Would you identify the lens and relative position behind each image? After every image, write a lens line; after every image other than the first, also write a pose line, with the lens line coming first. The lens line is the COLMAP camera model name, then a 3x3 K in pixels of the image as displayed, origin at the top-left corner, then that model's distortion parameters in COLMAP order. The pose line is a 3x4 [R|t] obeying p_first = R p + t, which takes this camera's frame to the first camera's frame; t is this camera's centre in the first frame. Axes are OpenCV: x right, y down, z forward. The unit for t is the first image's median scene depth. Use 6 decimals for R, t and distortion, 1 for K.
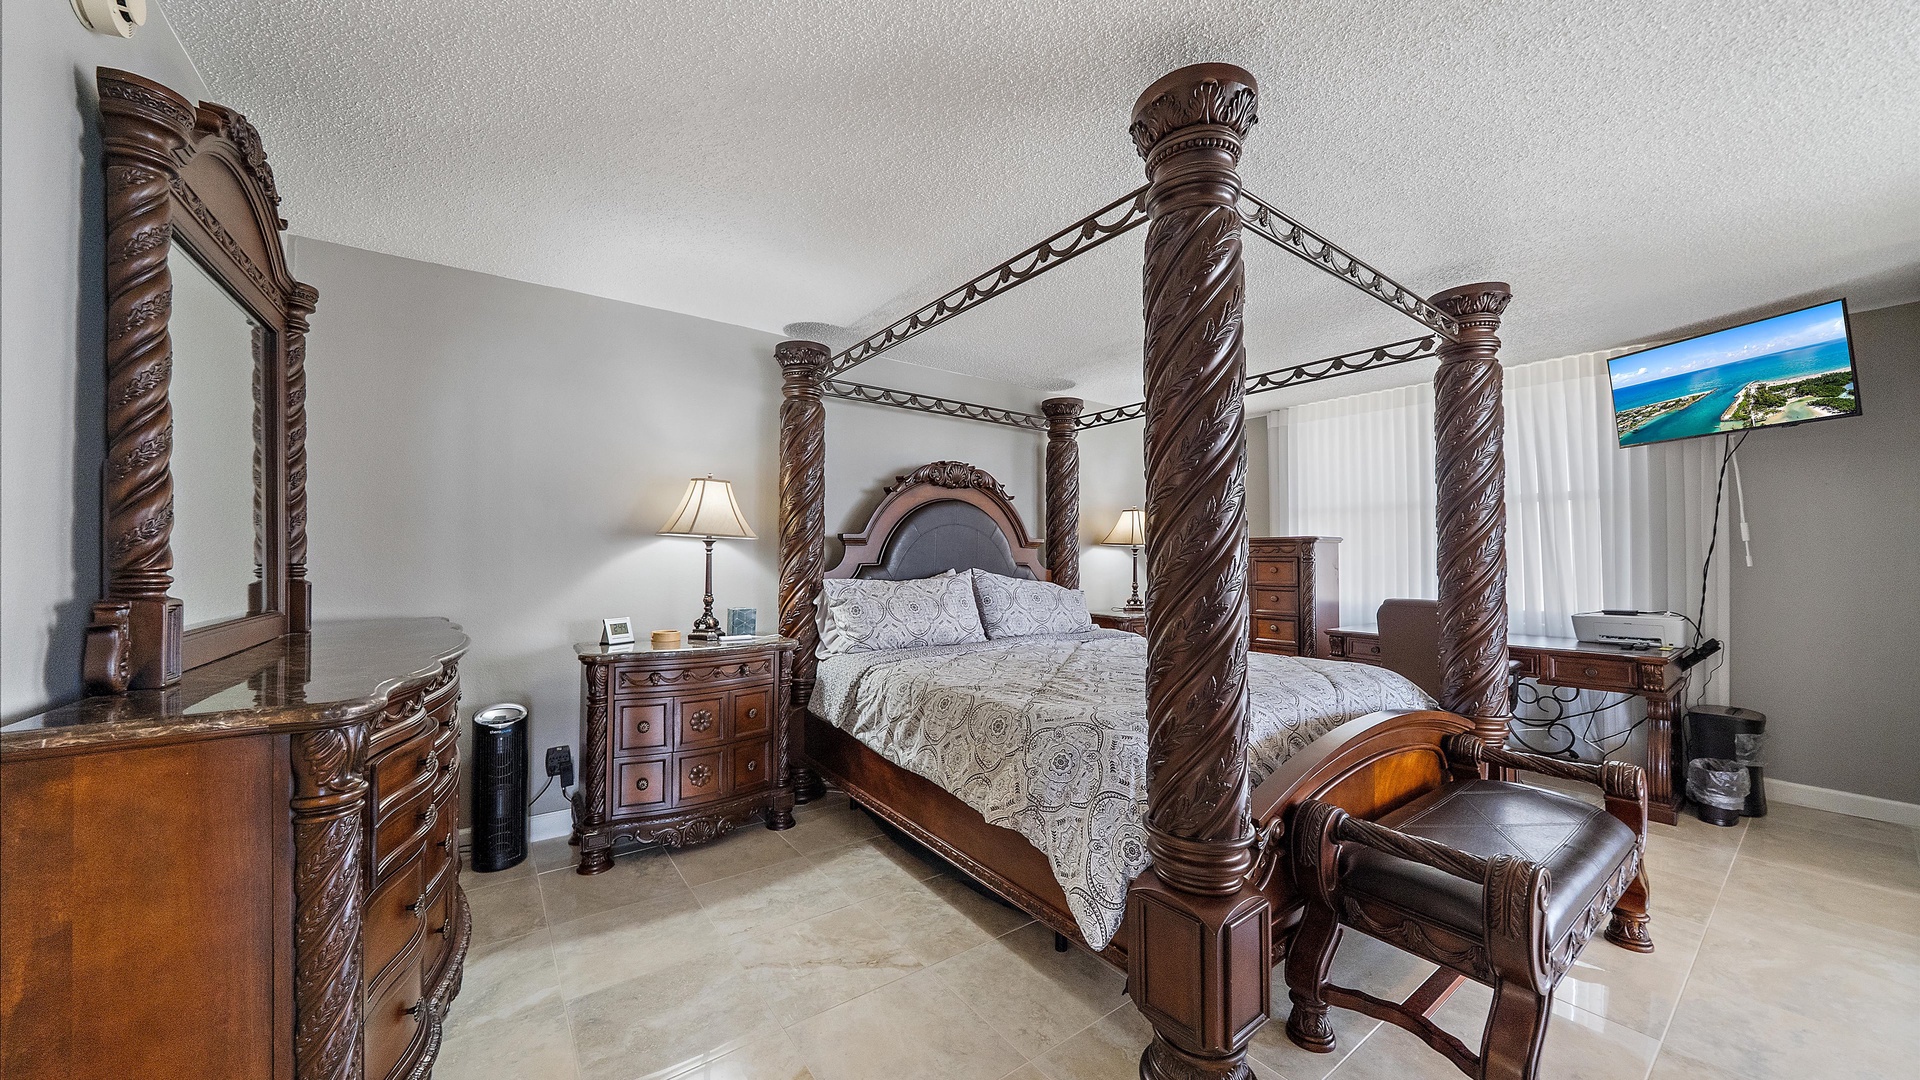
lens RADIAL K [[665.1, 0, 960.0], [0, 665.1, 540.0], [0, 0, 1]] dist [0.000477, -0.000036]
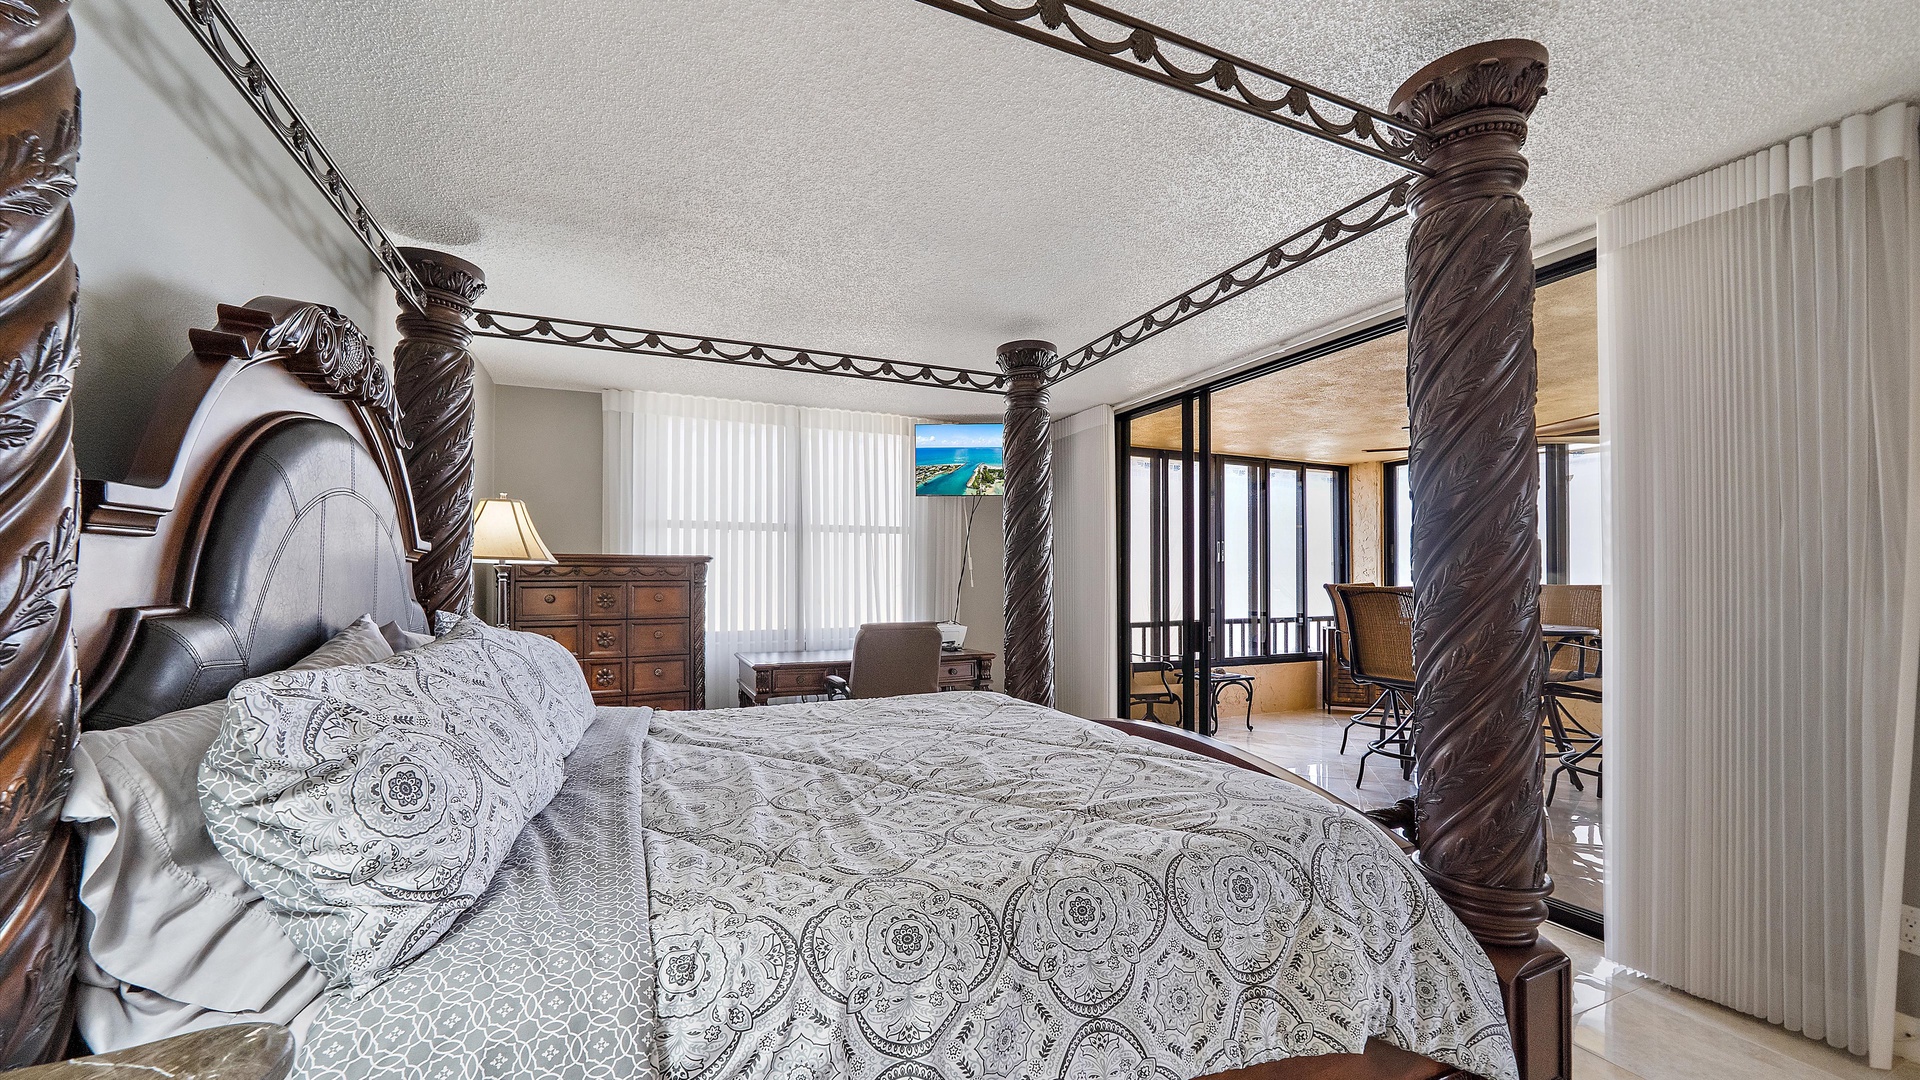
lens RADIAL K [[712.2, 0, 961.7], [0, 712.2, 582.0], [0, 0, 1]] dist [0.001000, 0.000096]
pose [[0.204500, 0.001640, 0.978865, -0.337933], [-0.021737, 0.999760, 0.002867, 0.021784], [-0.978625, -0.021864, 0.204487, 0.663739]]
